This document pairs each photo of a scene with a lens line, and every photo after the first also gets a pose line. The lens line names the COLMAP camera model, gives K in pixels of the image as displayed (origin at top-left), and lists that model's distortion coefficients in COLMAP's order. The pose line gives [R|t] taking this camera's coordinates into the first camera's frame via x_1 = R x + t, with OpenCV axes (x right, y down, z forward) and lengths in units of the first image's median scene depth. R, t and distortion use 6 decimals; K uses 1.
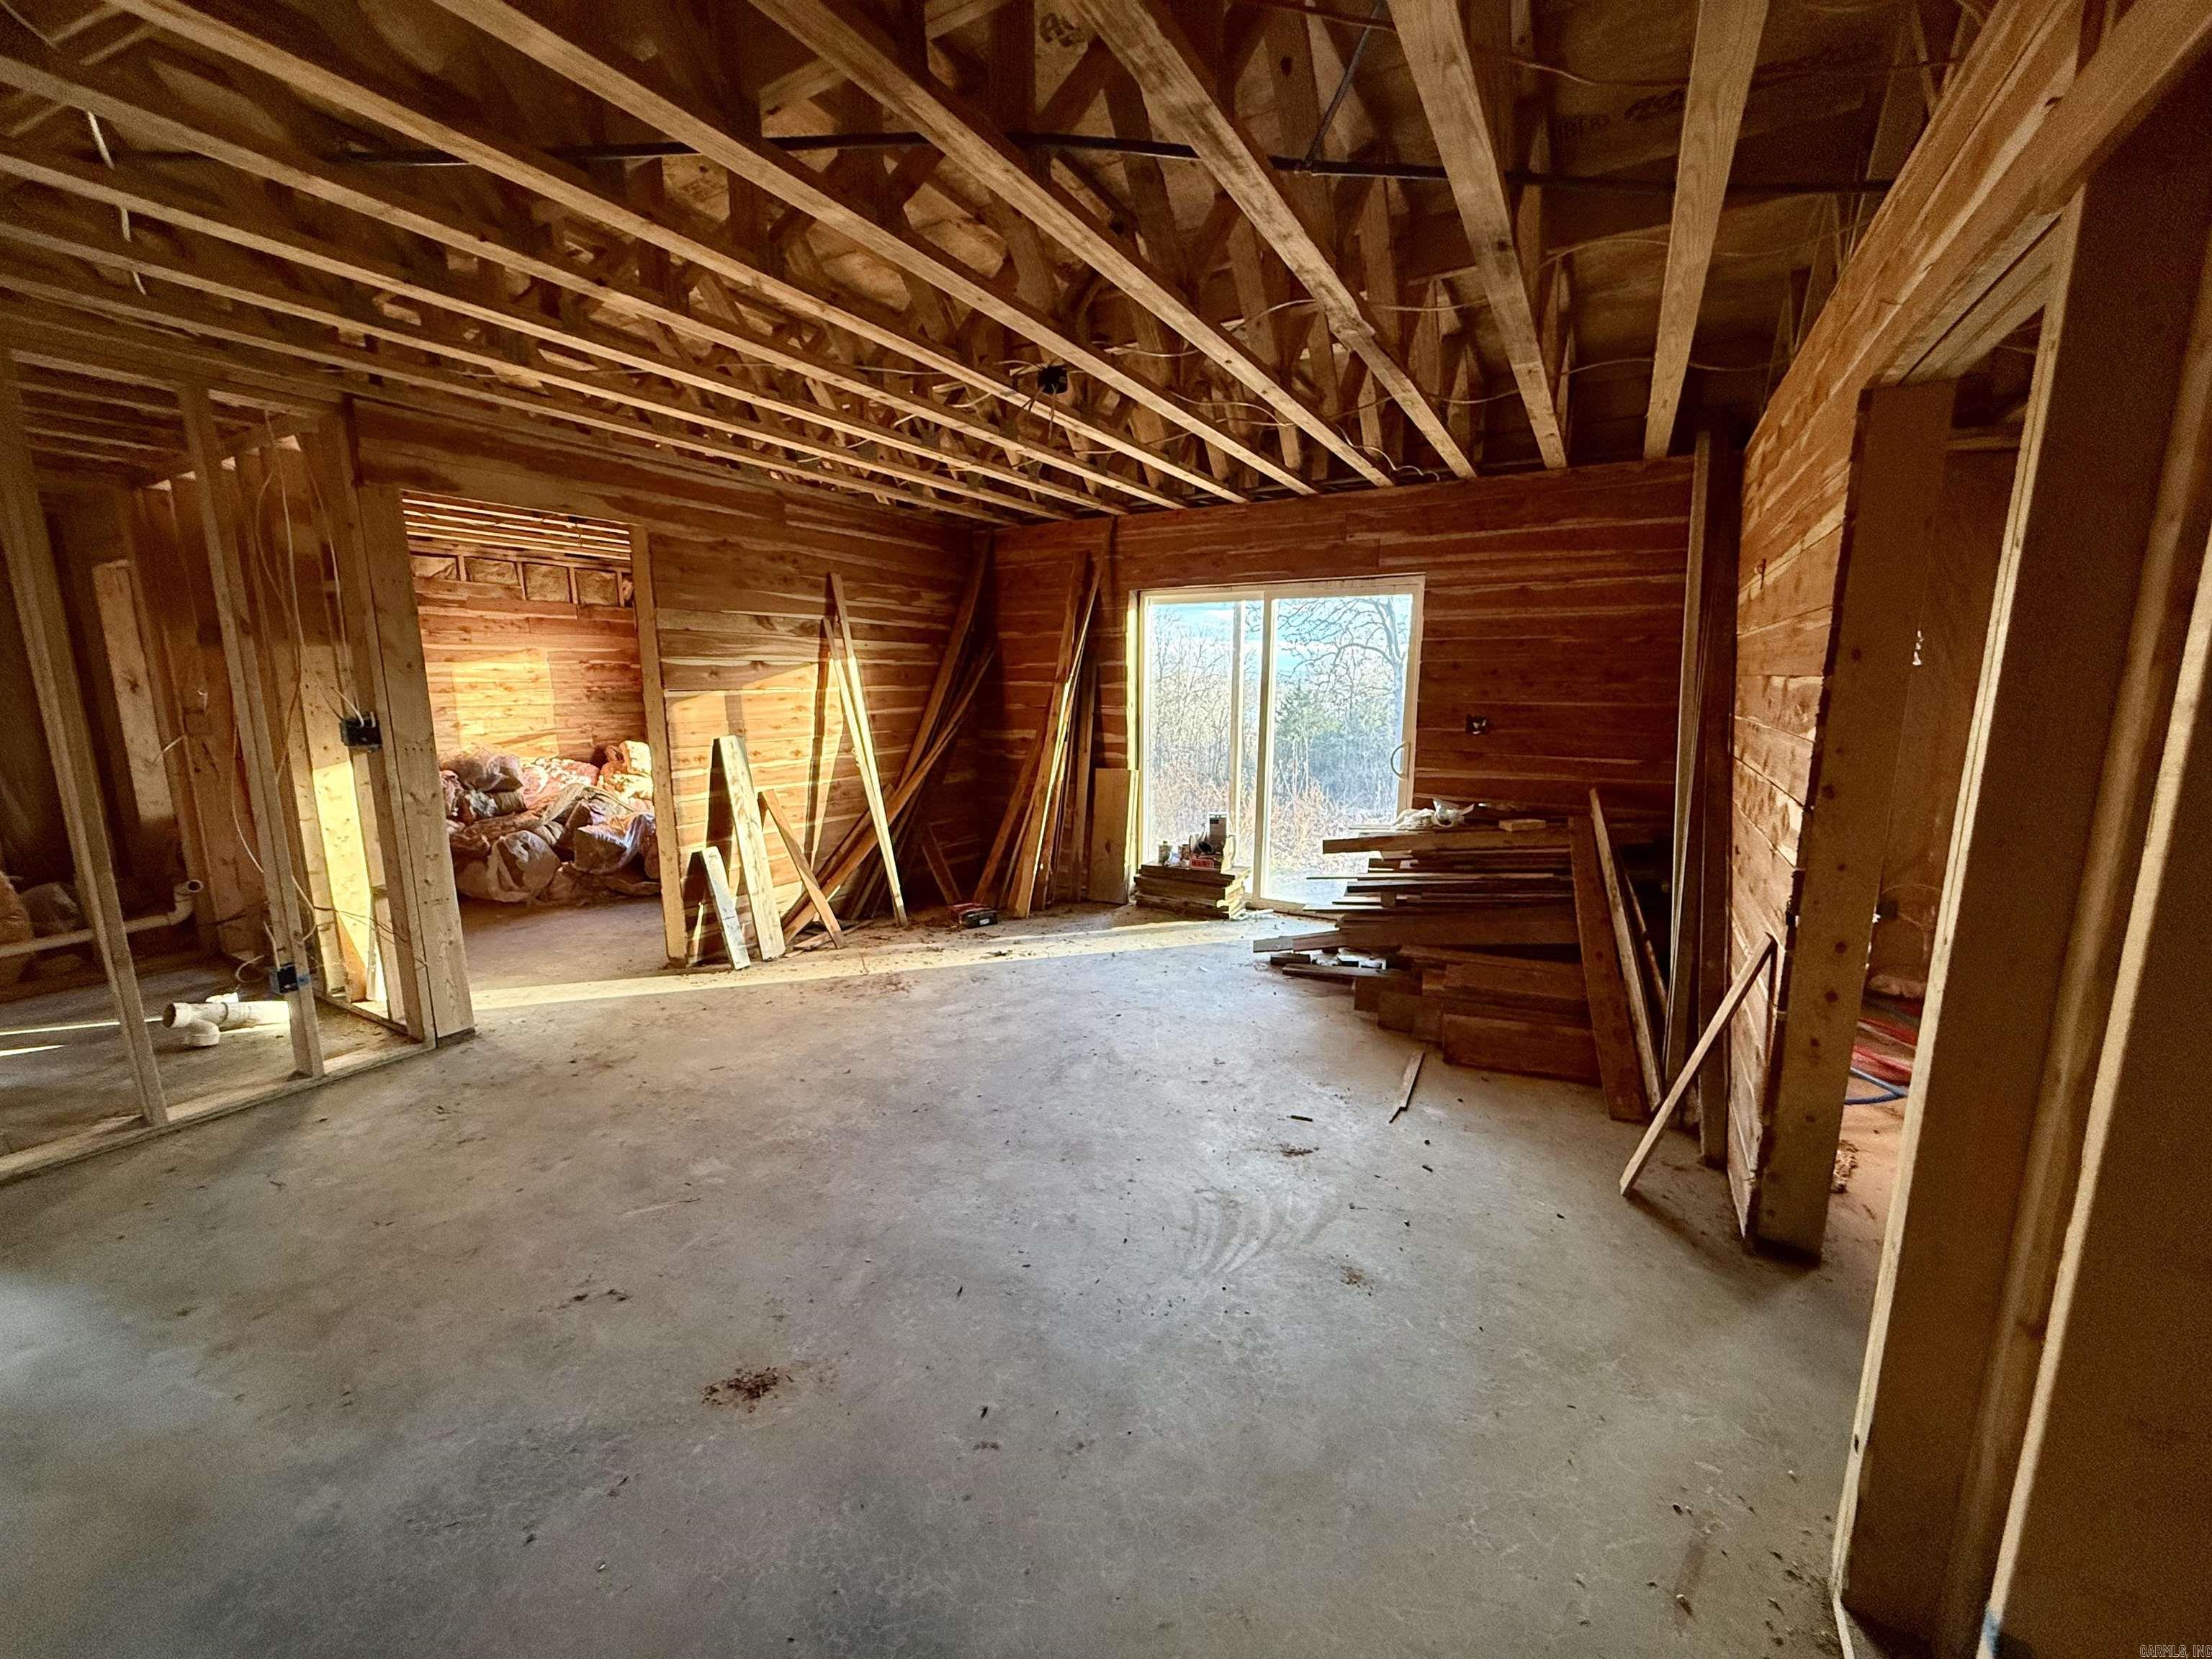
lens RADIAL K [[876.6, 0, 1101.6], [0, 876.6, 835.7], [0, 0, 1]] dist [-0.001225, -0.000147]
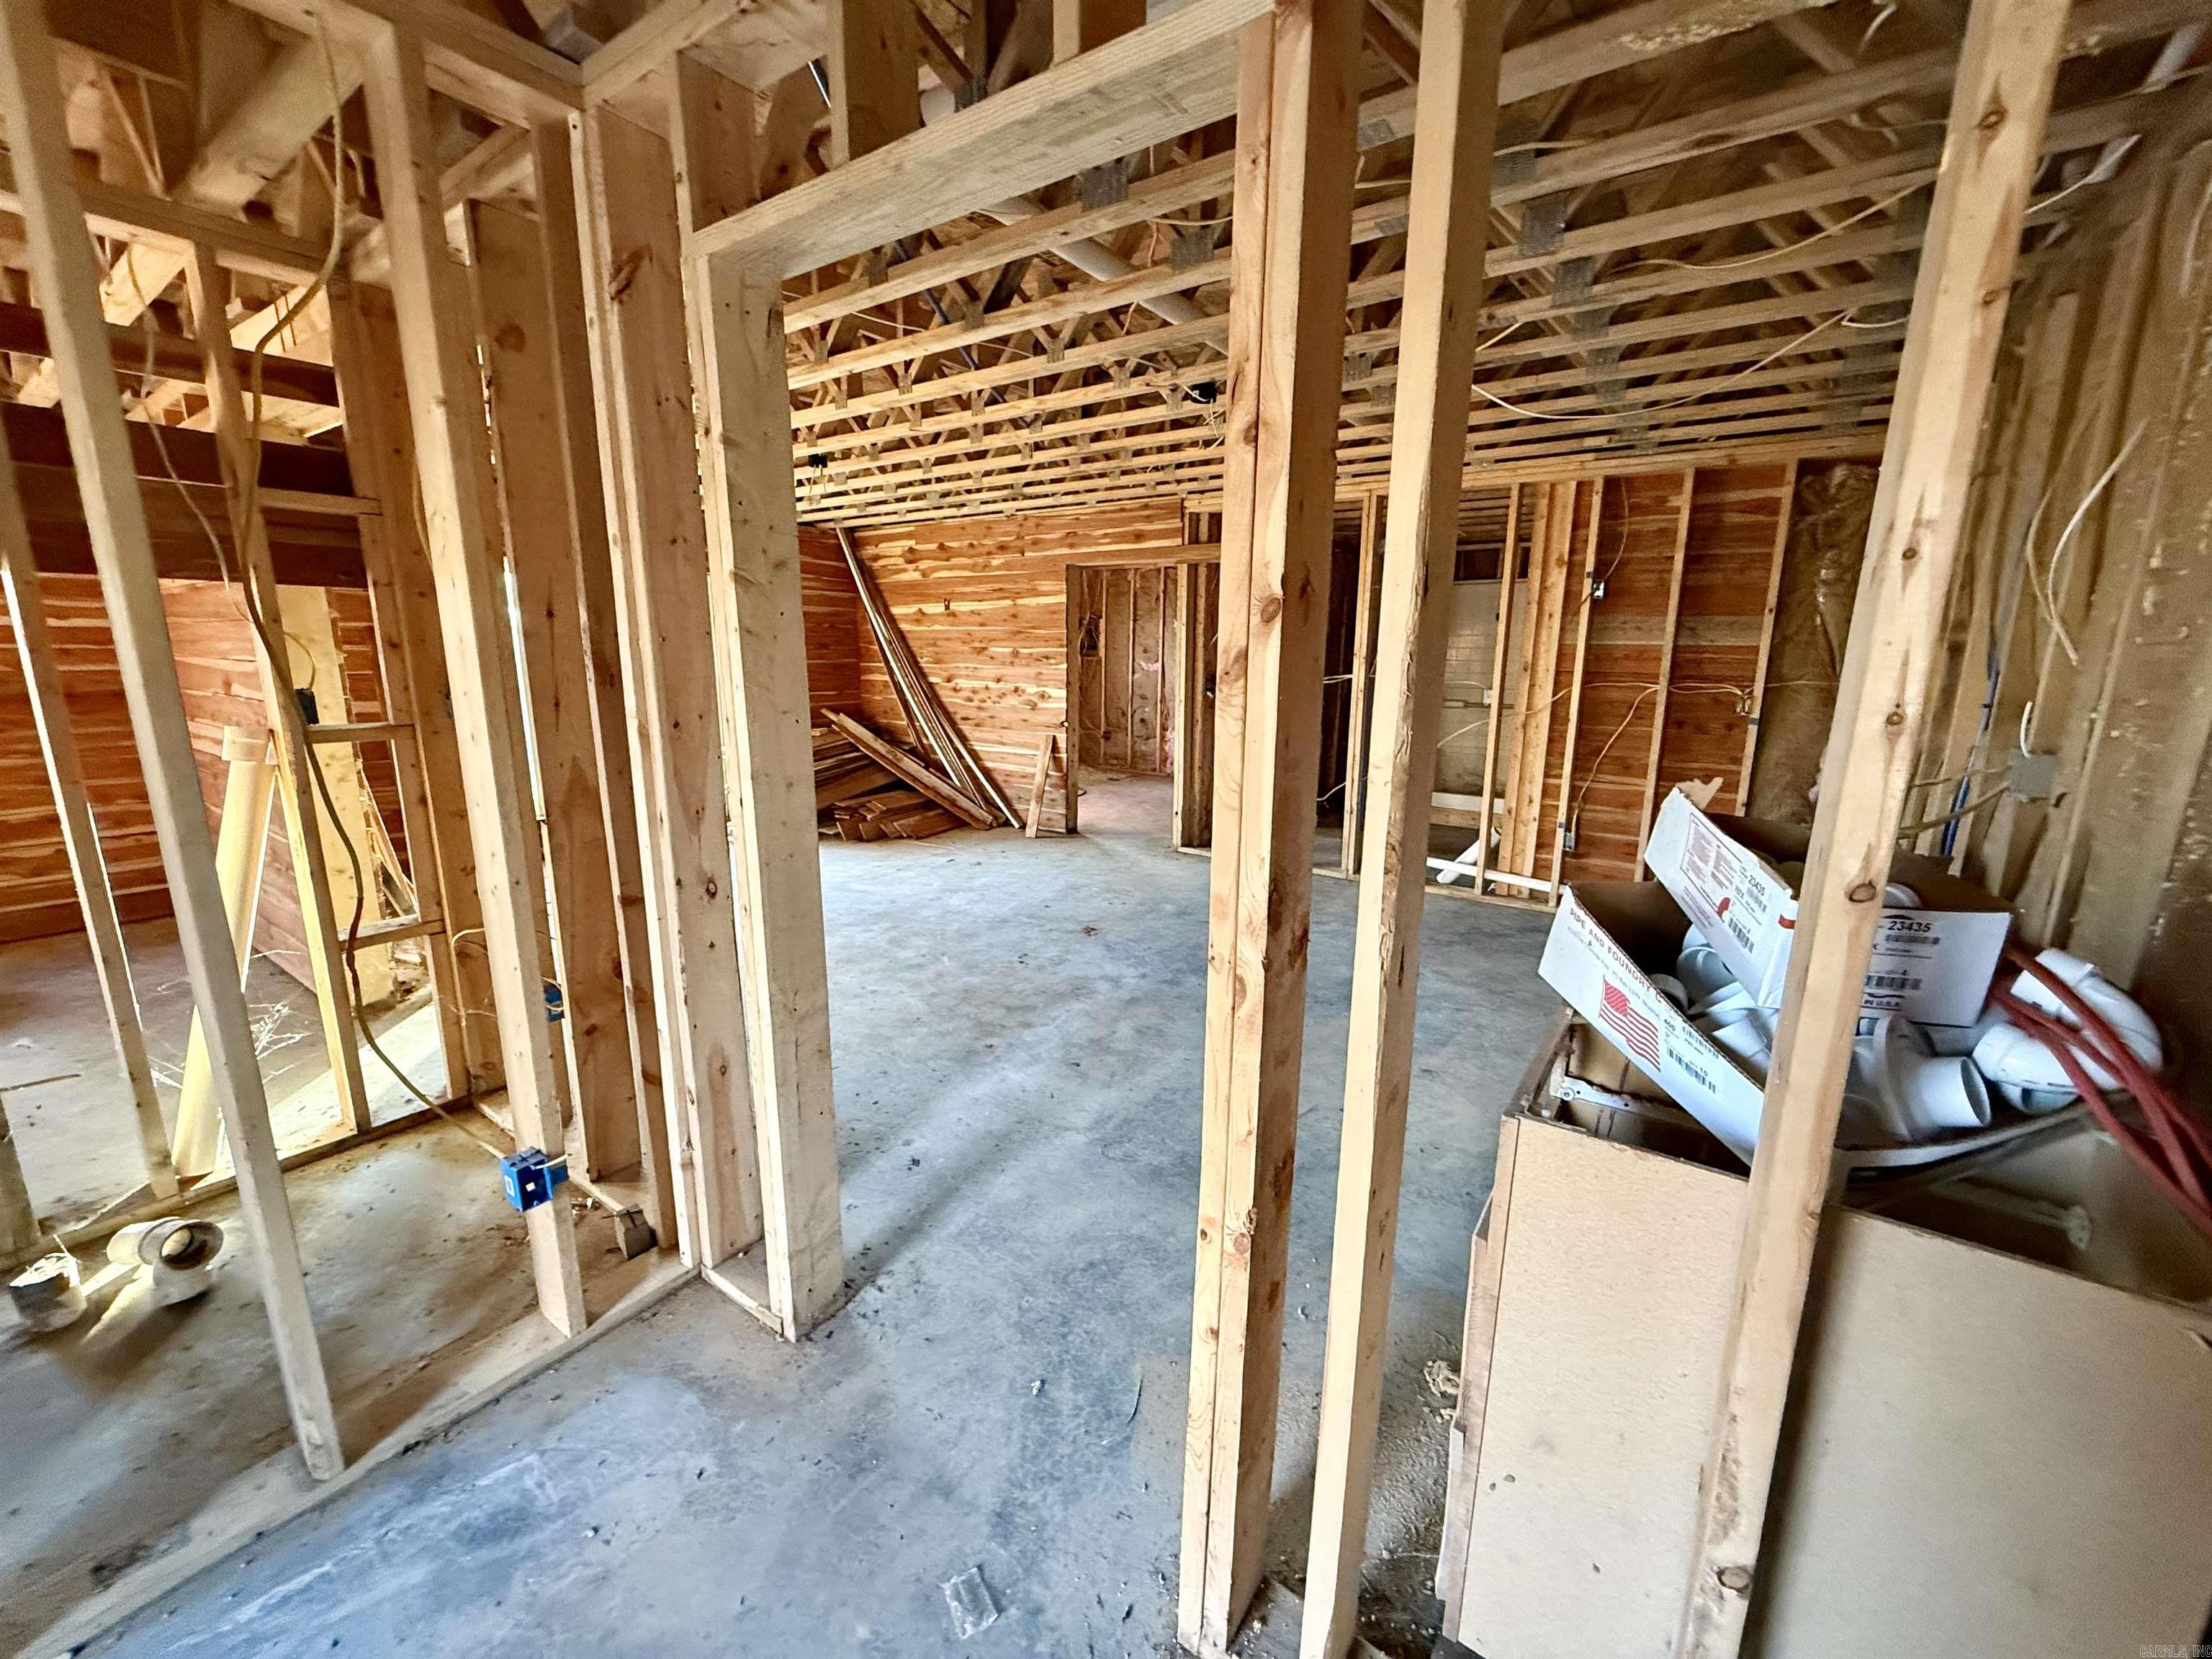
lens RADIAL K [[876.6, 0, 1101.6], [0, 876.6, 835.7], [0, 0, 1]] dist [-0.001225, -0.000147]
pose [[0.092625, -0.202425, 0.974908, -1.757972], [0.161689, 0.969179, 0.185874, -0.065040], [-0.982485, 0.140415, 0.122500, 0.384255]]
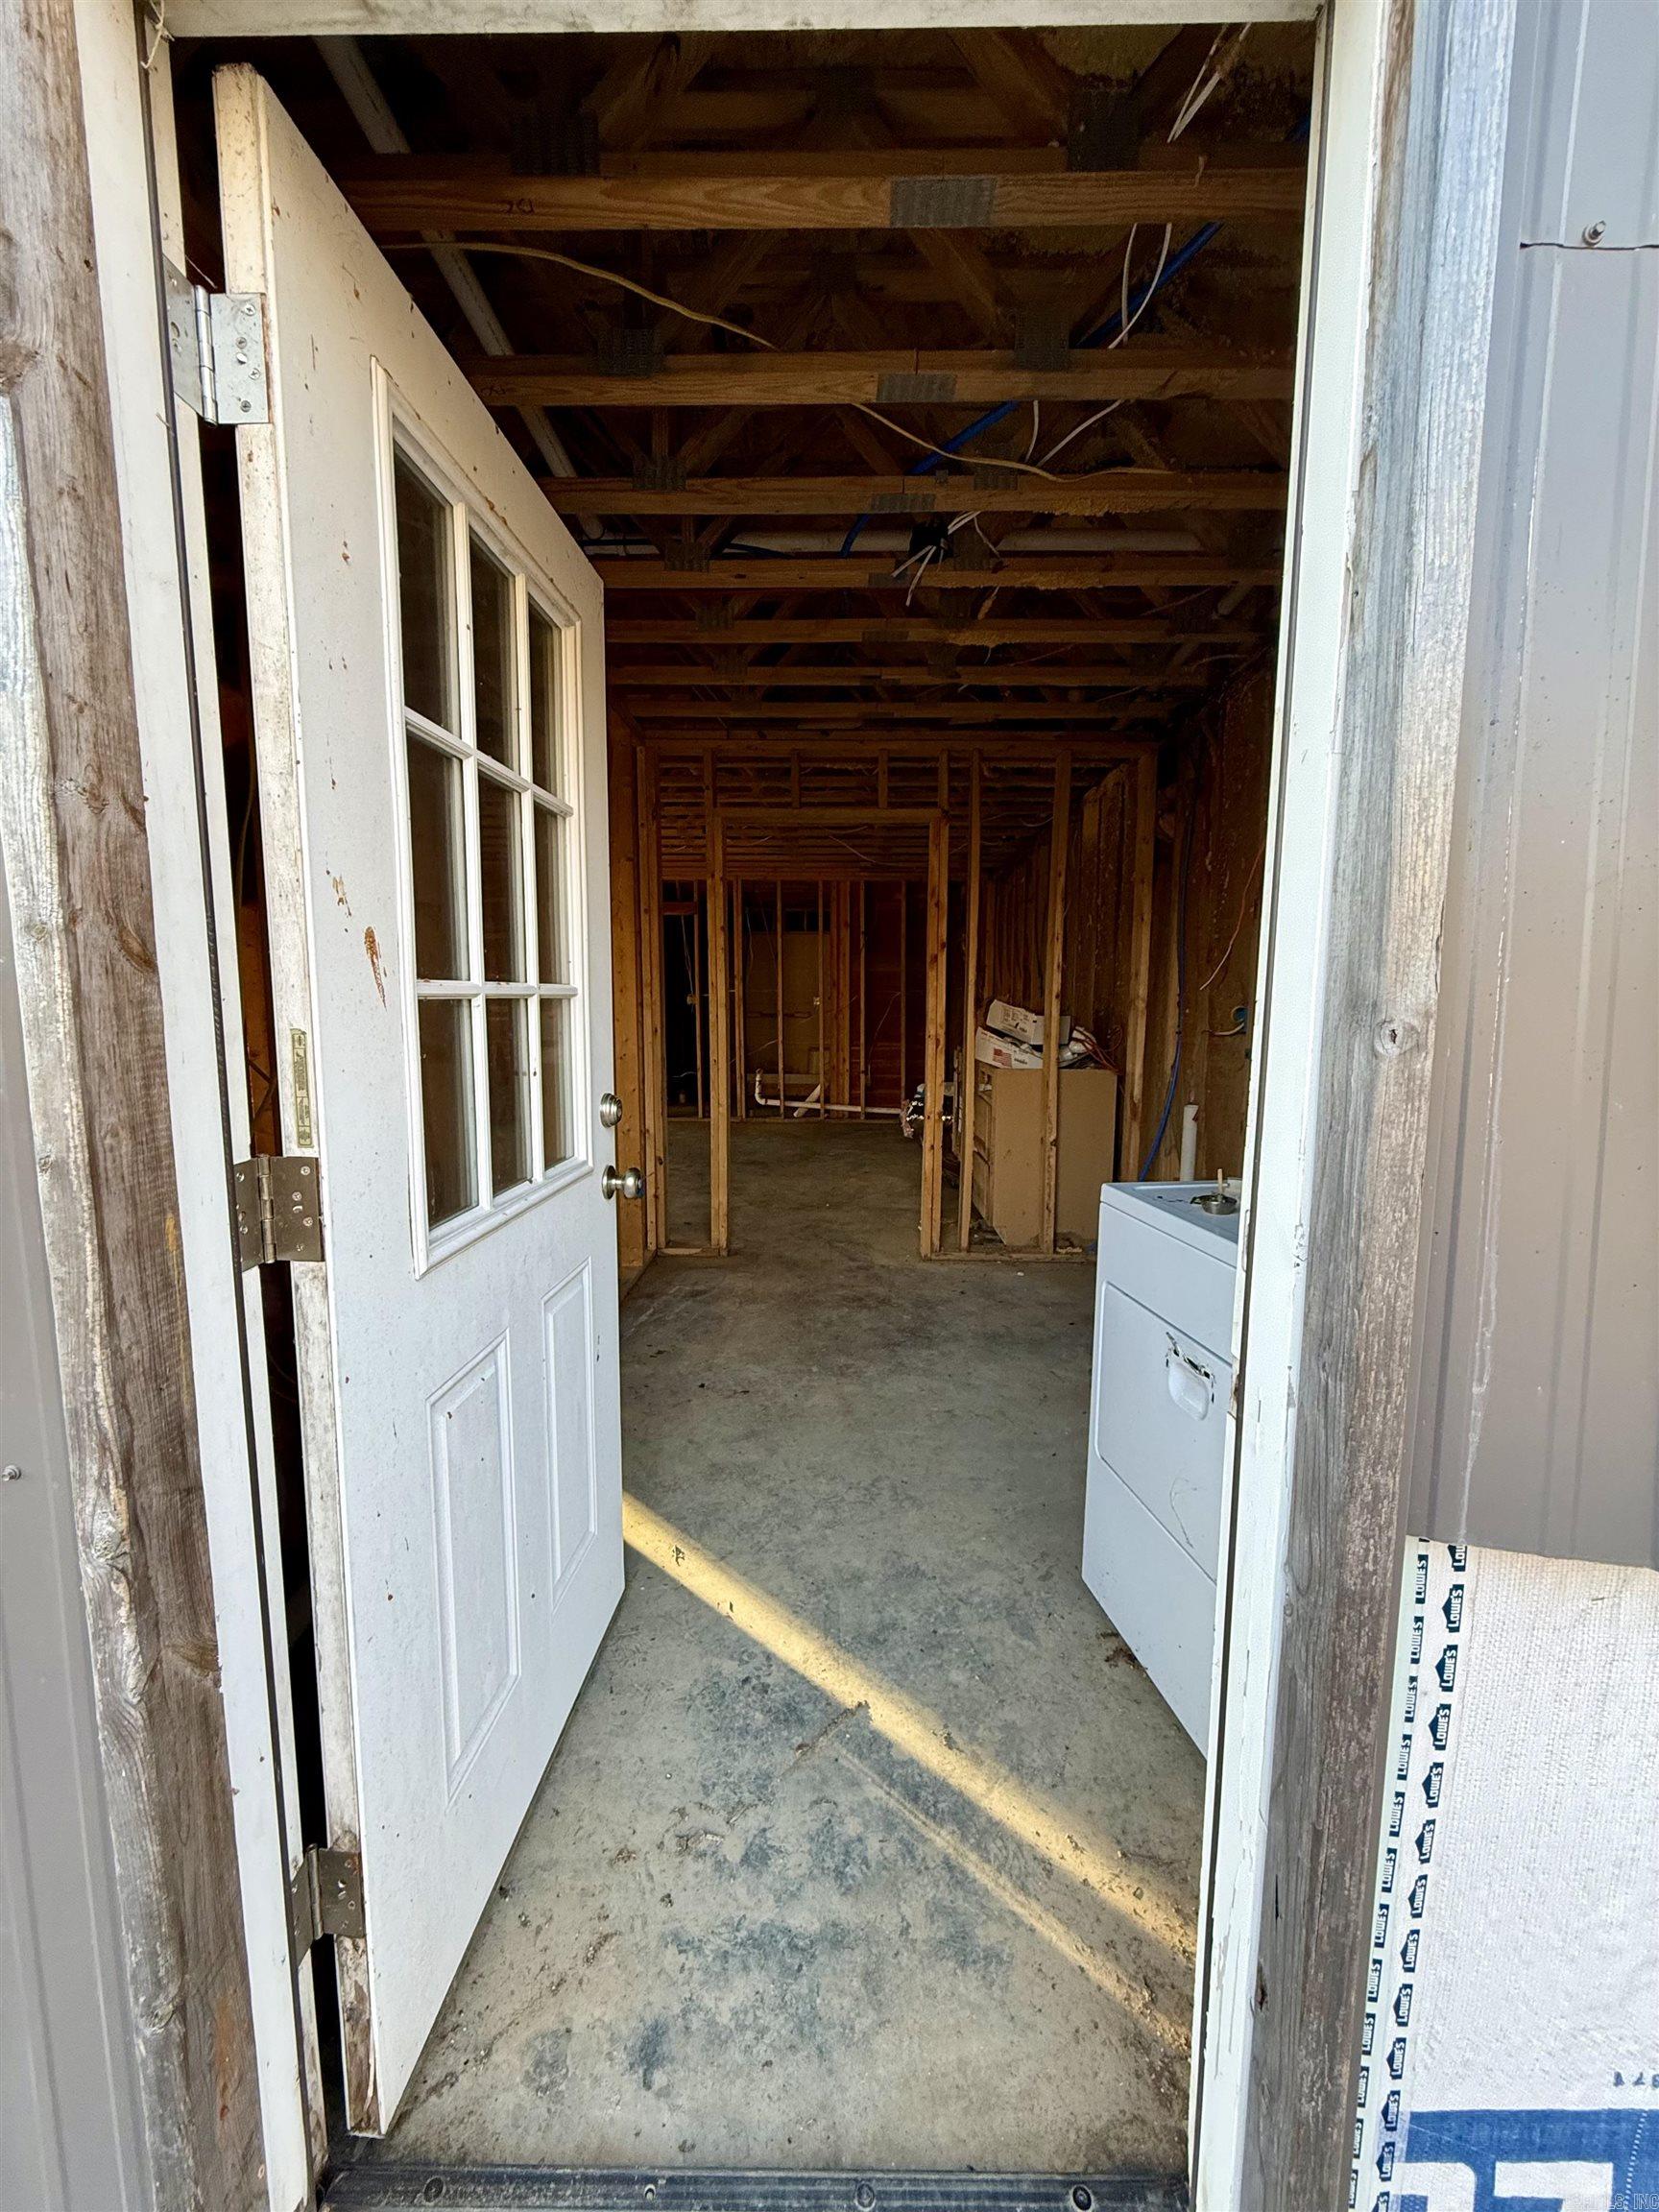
lens RADIAL K [[876.6, 0, 829.5], [0, 876.6, 1106.0], [0, 0, 1]] dist [-0.001225, -0.000147]
pose [[-0.487680, -0.108274, 0.866282, -2.573075], [0.148226, 0.967603, 0.204383, -0.140623], [-0.860347, 0.228079, -0.455832, 1.217095]]
